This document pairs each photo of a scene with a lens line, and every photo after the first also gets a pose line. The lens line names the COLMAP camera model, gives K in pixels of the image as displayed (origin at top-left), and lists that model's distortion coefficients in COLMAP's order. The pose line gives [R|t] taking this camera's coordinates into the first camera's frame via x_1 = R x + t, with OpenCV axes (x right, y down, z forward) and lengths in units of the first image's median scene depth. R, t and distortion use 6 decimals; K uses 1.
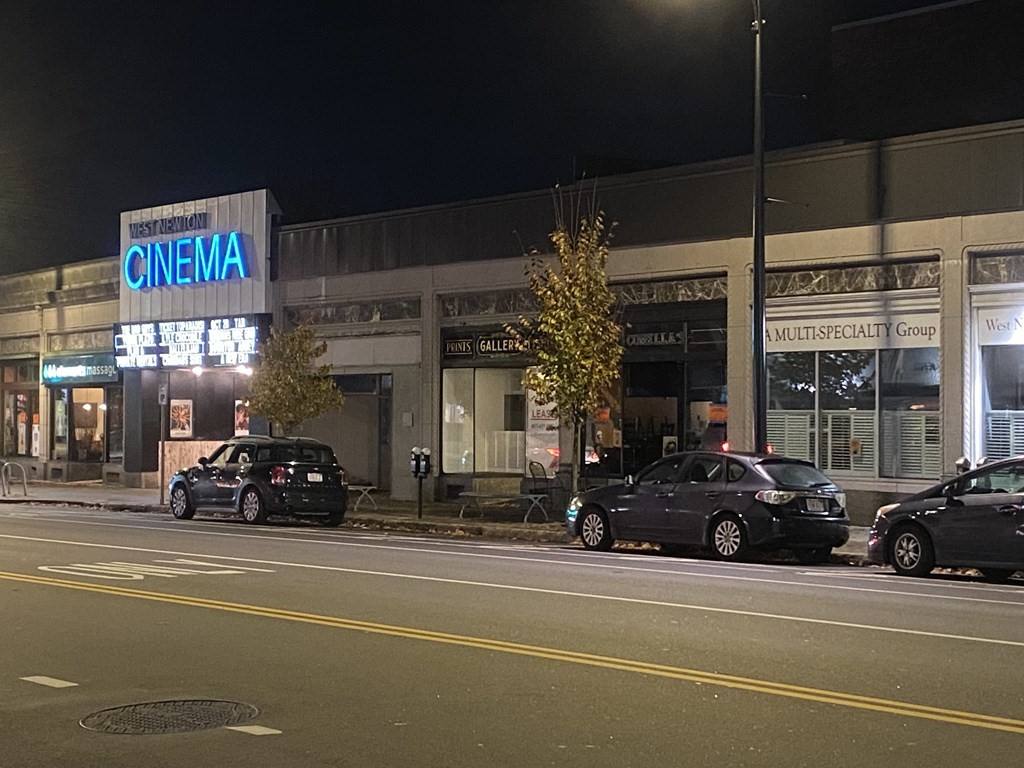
lens RADIAL K [[1878.5, 0, 512.0], [0, 1878.5, 383.7], [0, 0, 1]] dist [0.021962, 0.000000]
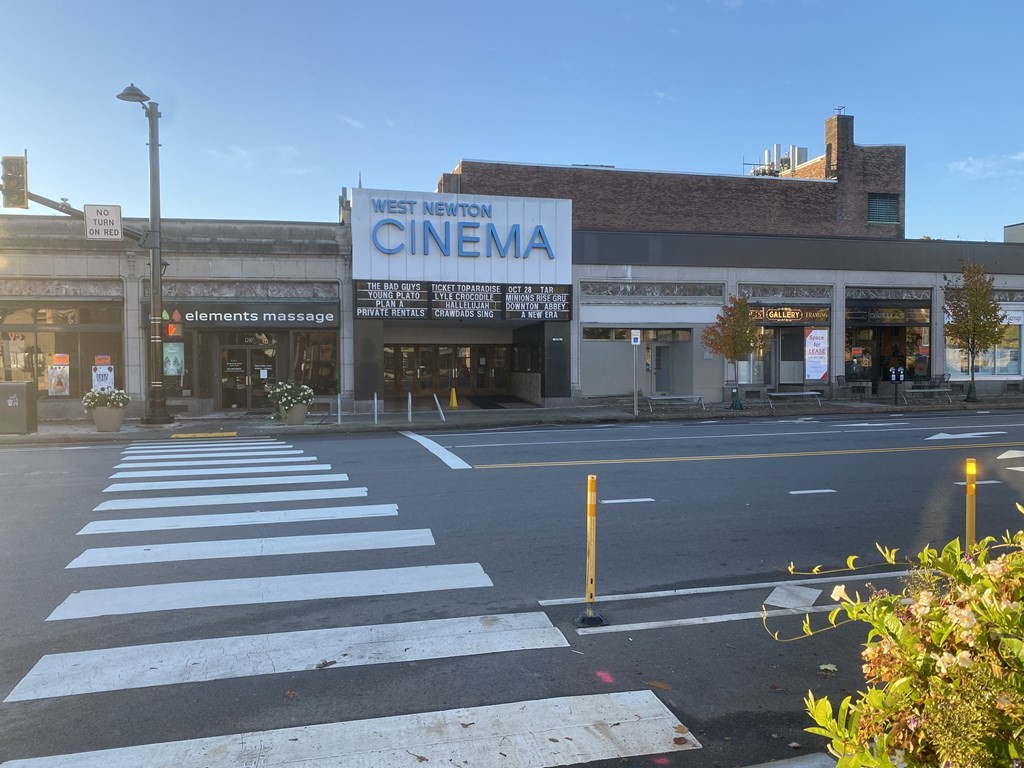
lens RADIAL K [[771.9, 0, 511.8], [0, 771.9, 384.7], [0, 0, 1]] dist [0.014654, 0.000232]
pose [[0.437760, -0.034378, 0.898435, -0.689374], [-0.007627, 0.999091, 0.041946, 0.015727], [-0.899060, -0.025215, 0.437099, 0.764722]]
